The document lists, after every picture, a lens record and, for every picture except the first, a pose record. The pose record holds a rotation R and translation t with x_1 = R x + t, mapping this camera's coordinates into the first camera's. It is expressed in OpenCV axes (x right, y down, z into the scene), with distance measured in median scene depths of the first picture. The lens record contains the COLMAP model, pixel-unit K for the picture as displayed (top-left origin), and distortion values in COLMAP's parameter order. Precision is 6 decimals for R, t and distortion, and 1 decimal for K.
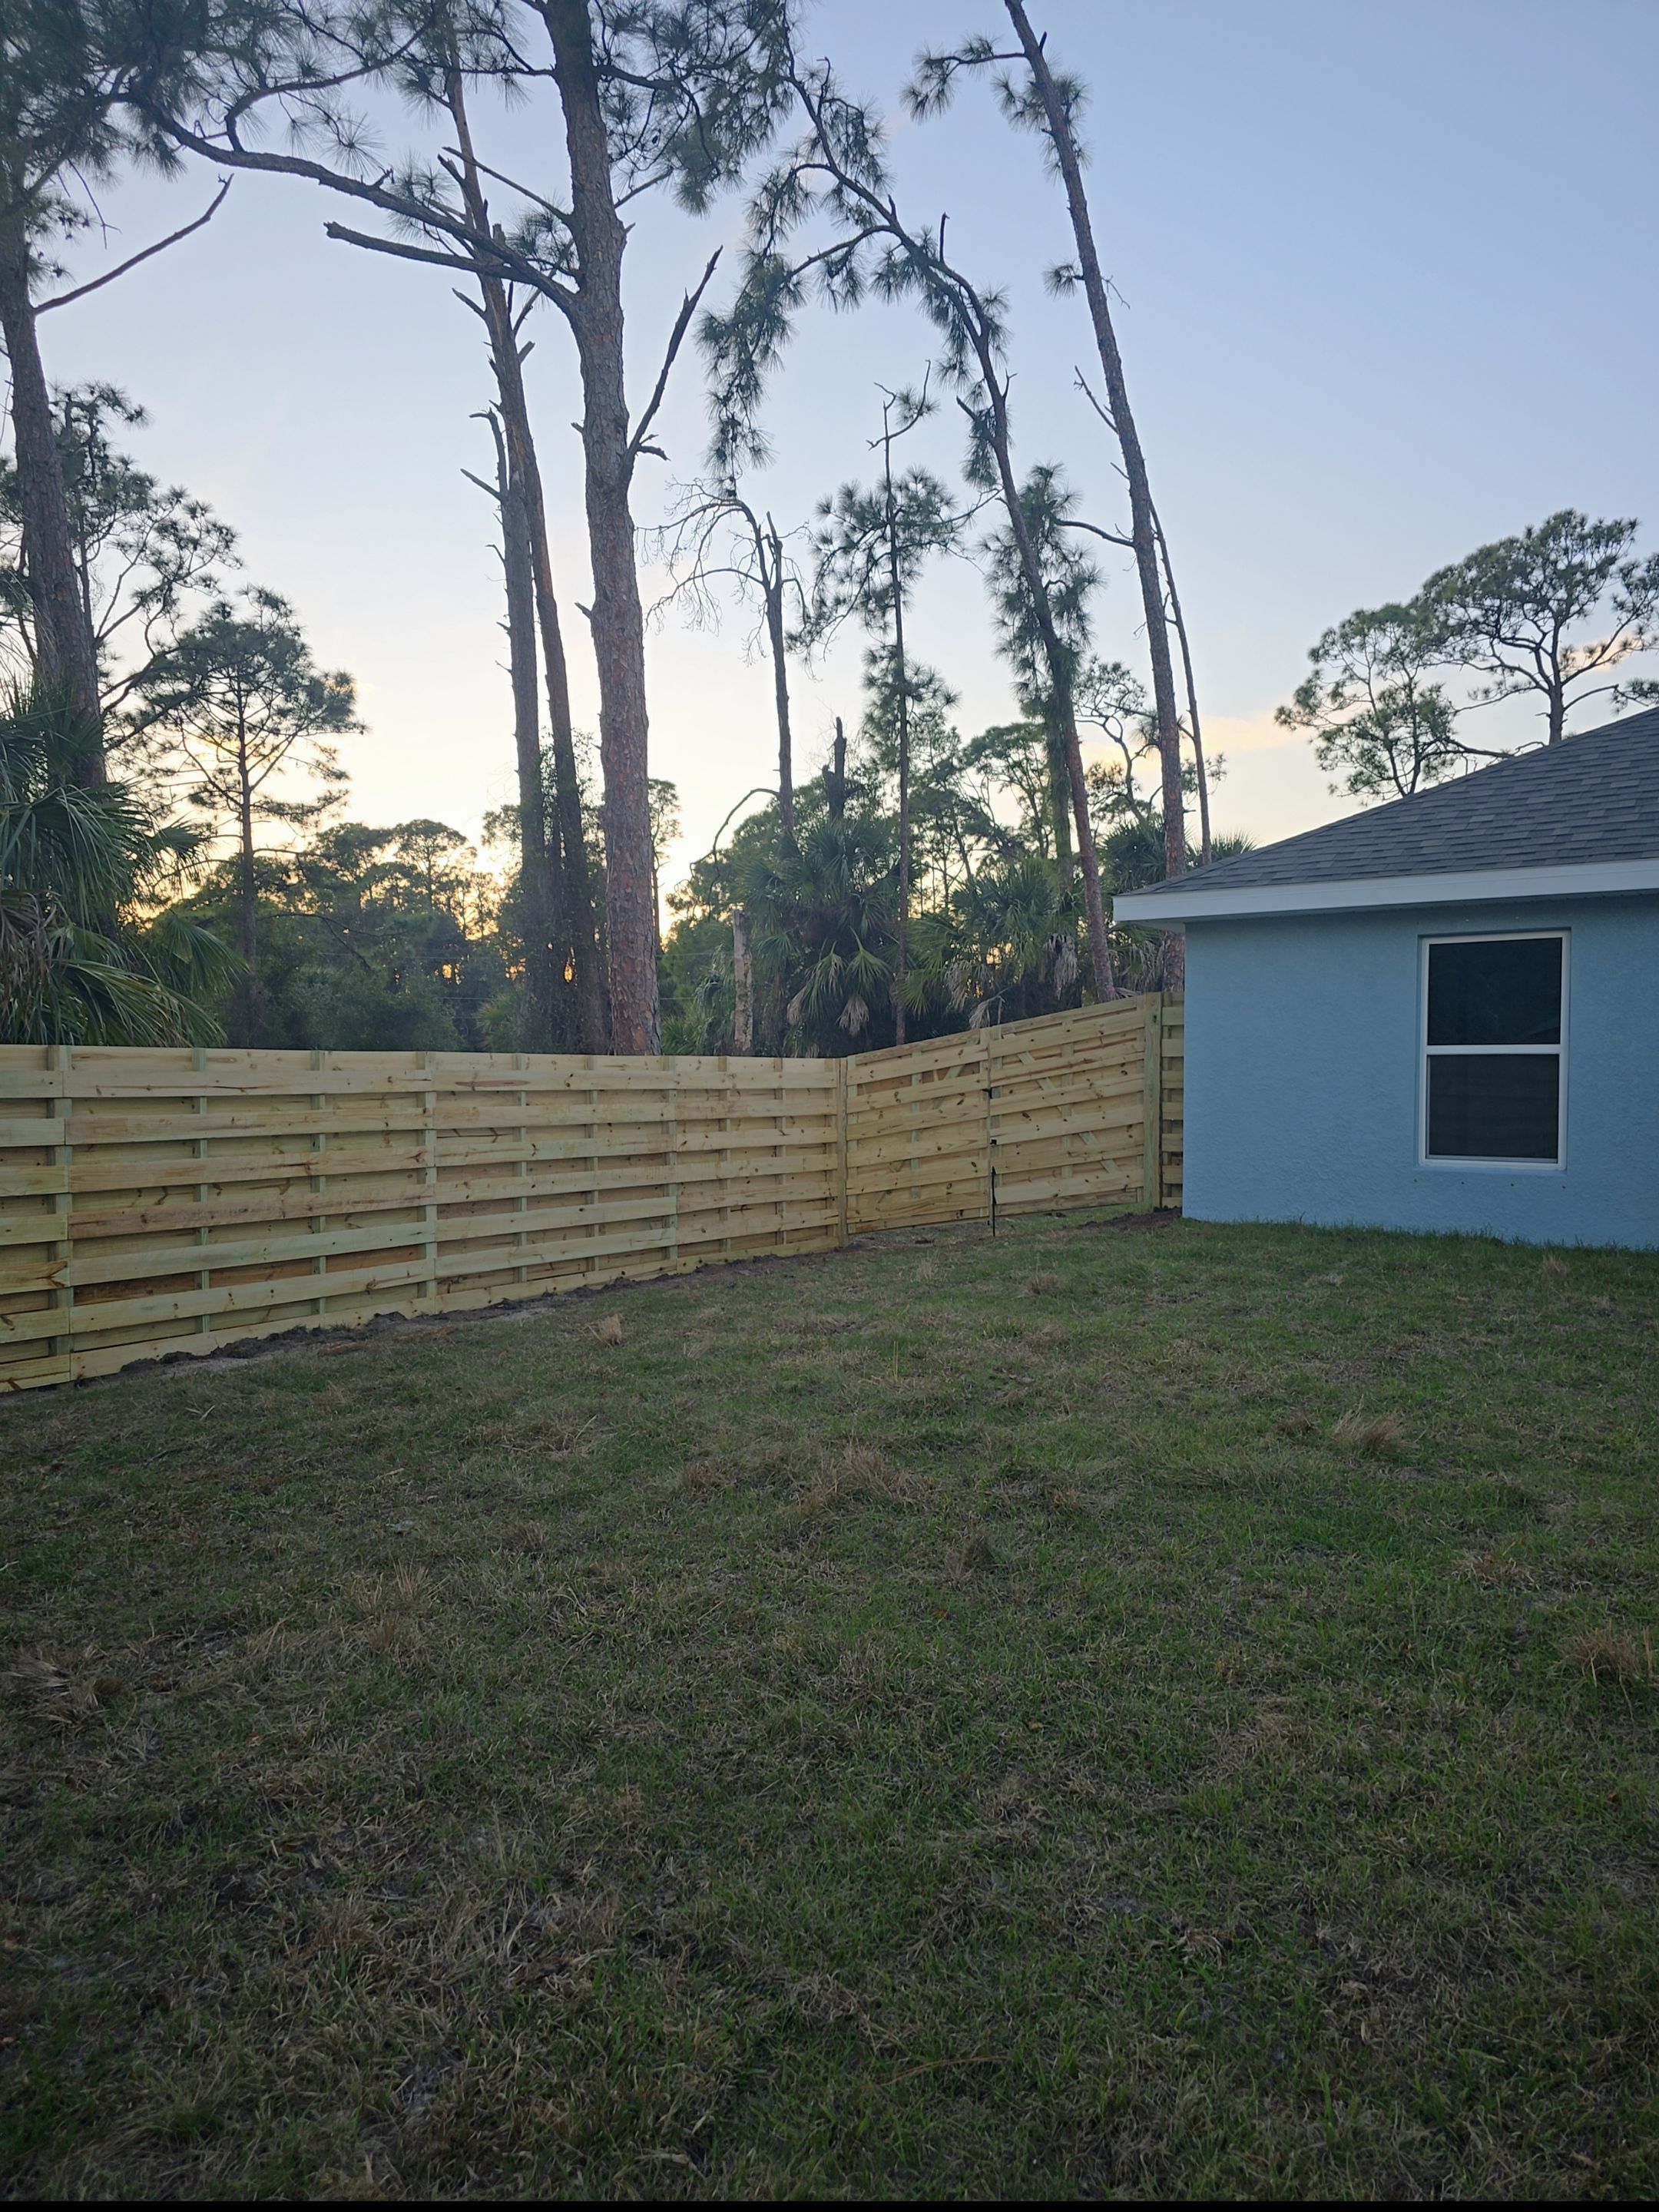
lens RADIAL K [[1489.5, 0, 777.5], [0, 1489.5, 1096.8], [0, 0, 1]] dist [0.080277, -0.065295]
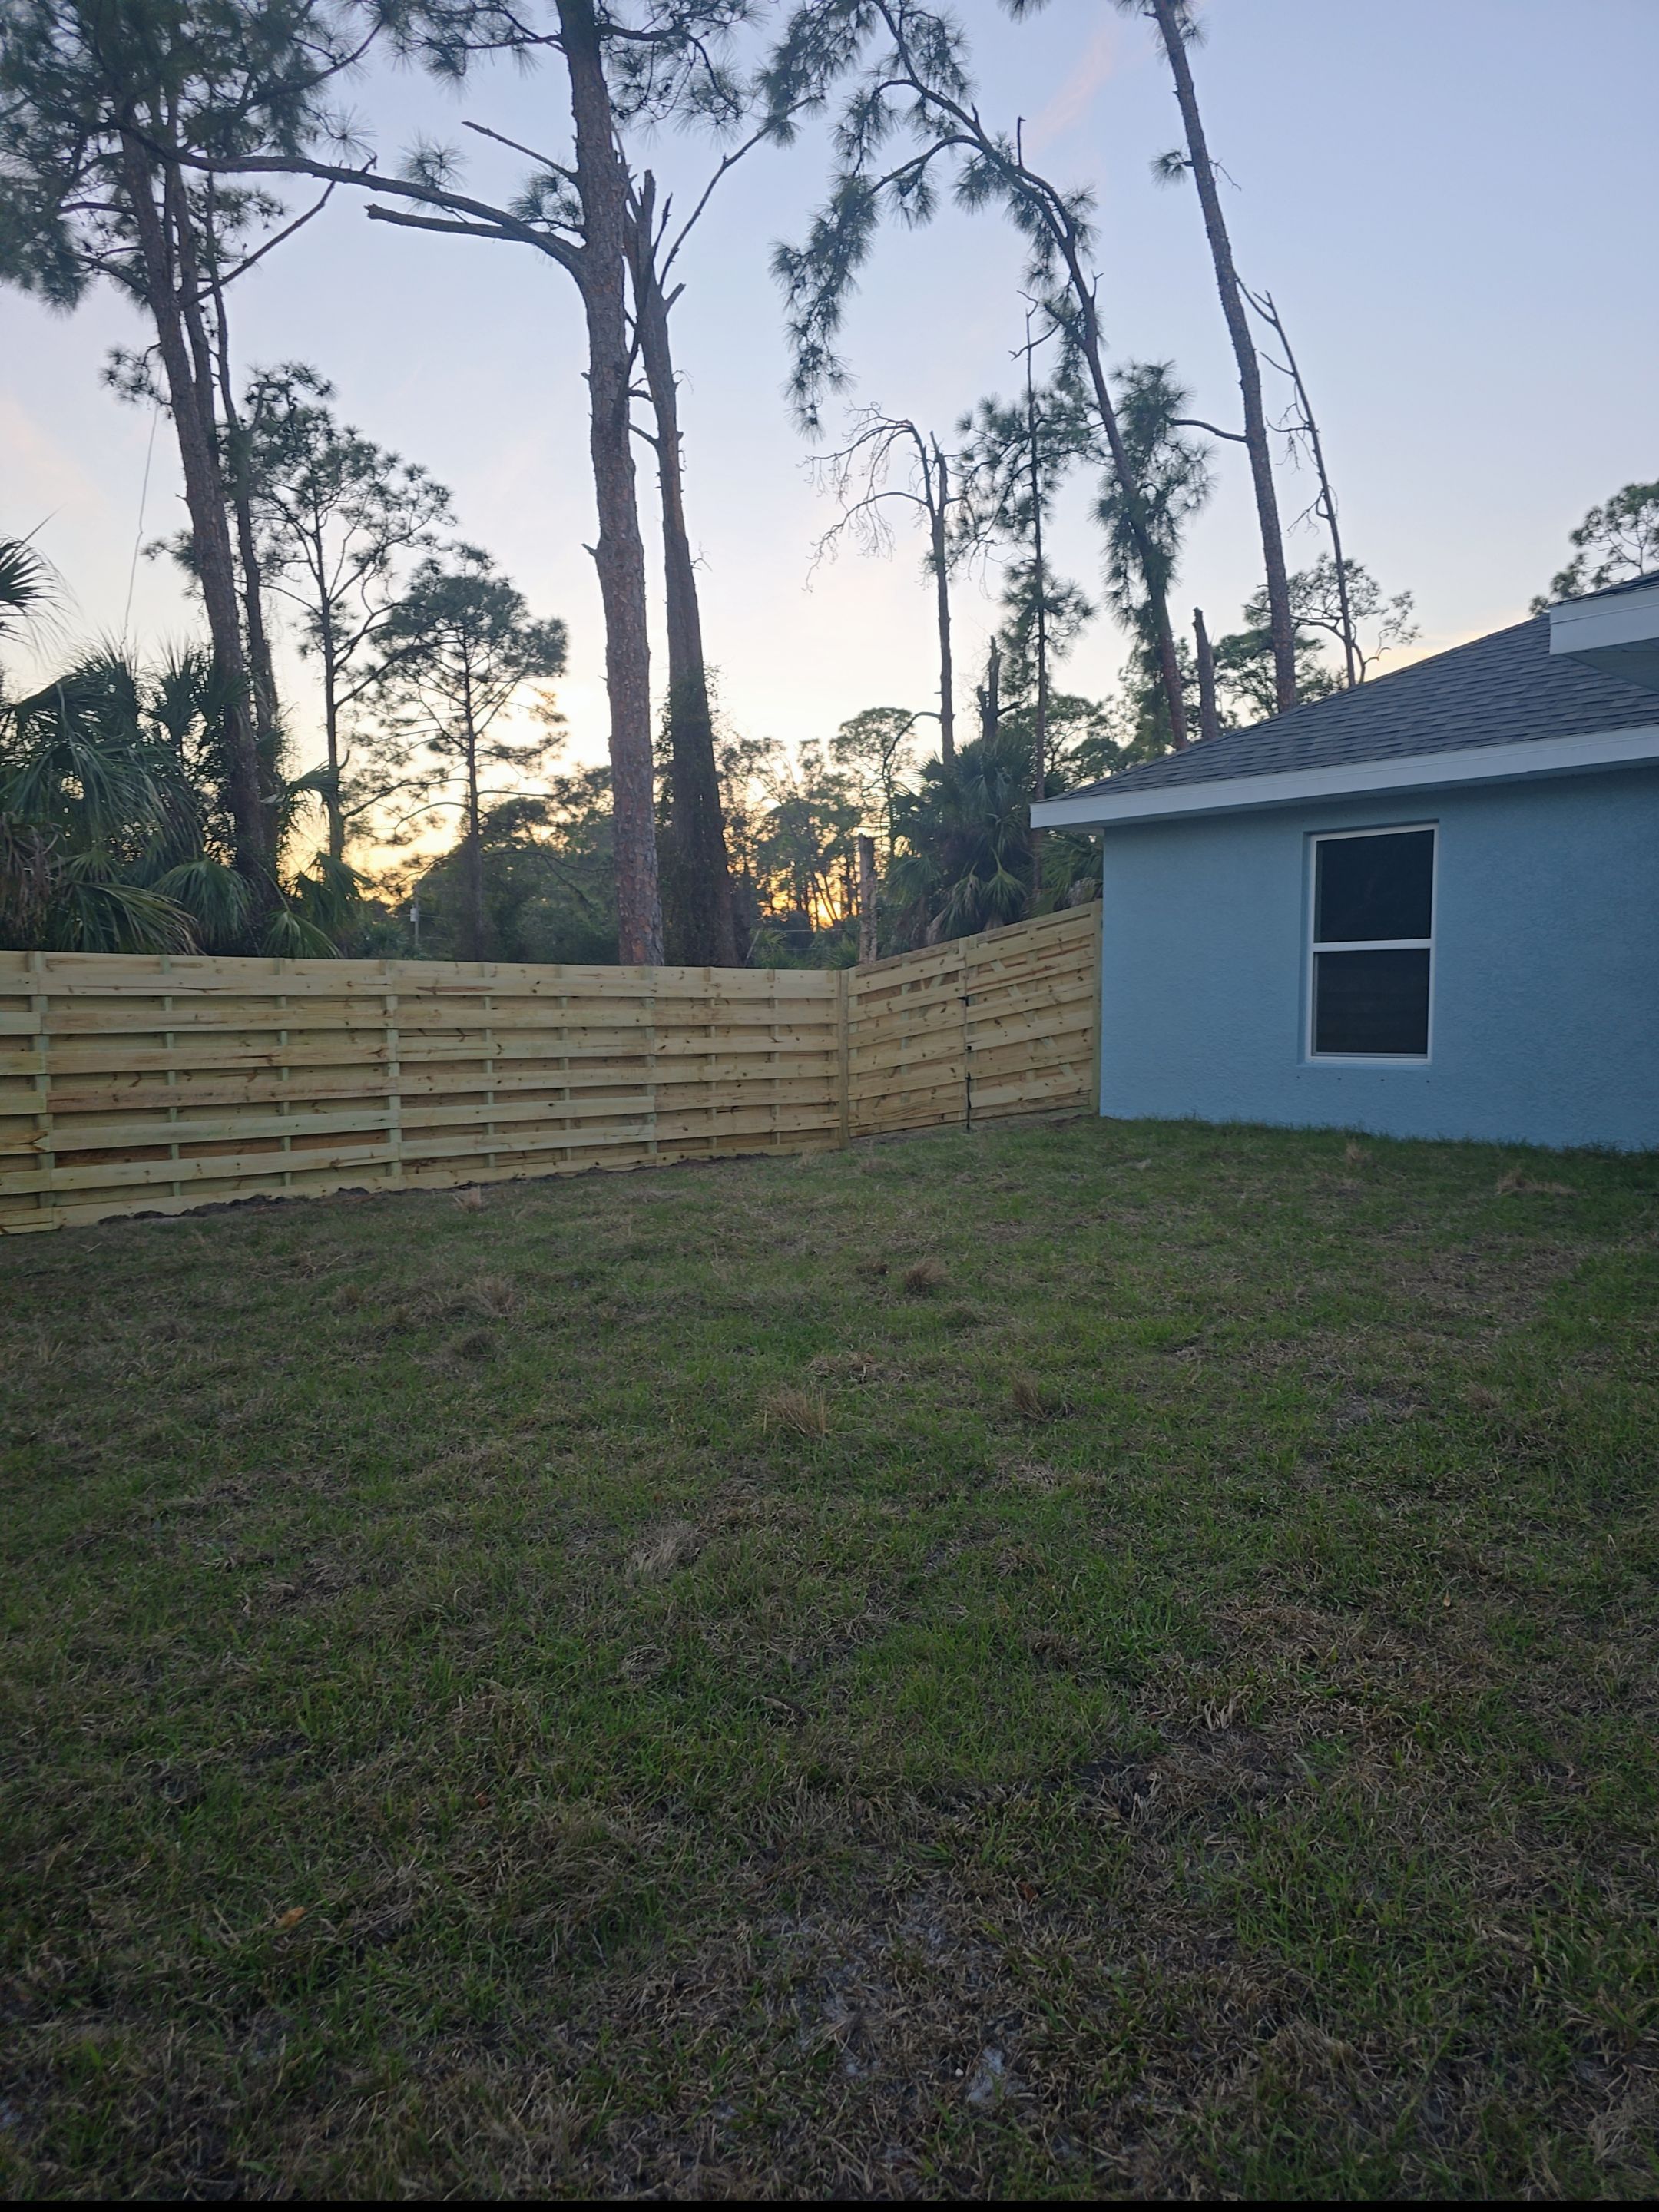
lens RADIAL K [[1489.5, 0, 777.5], [0, 1489.5, 1096.8], [0, 0, 1]] dist [0.080277, -0.065295]
pose [[0.981086, 0.007976, -0.193407, 0.150787], [0.000527, 0.999037, 0.043872, 0.013082], [0.193571, -0.043144, 0.980137, -0.030781]]
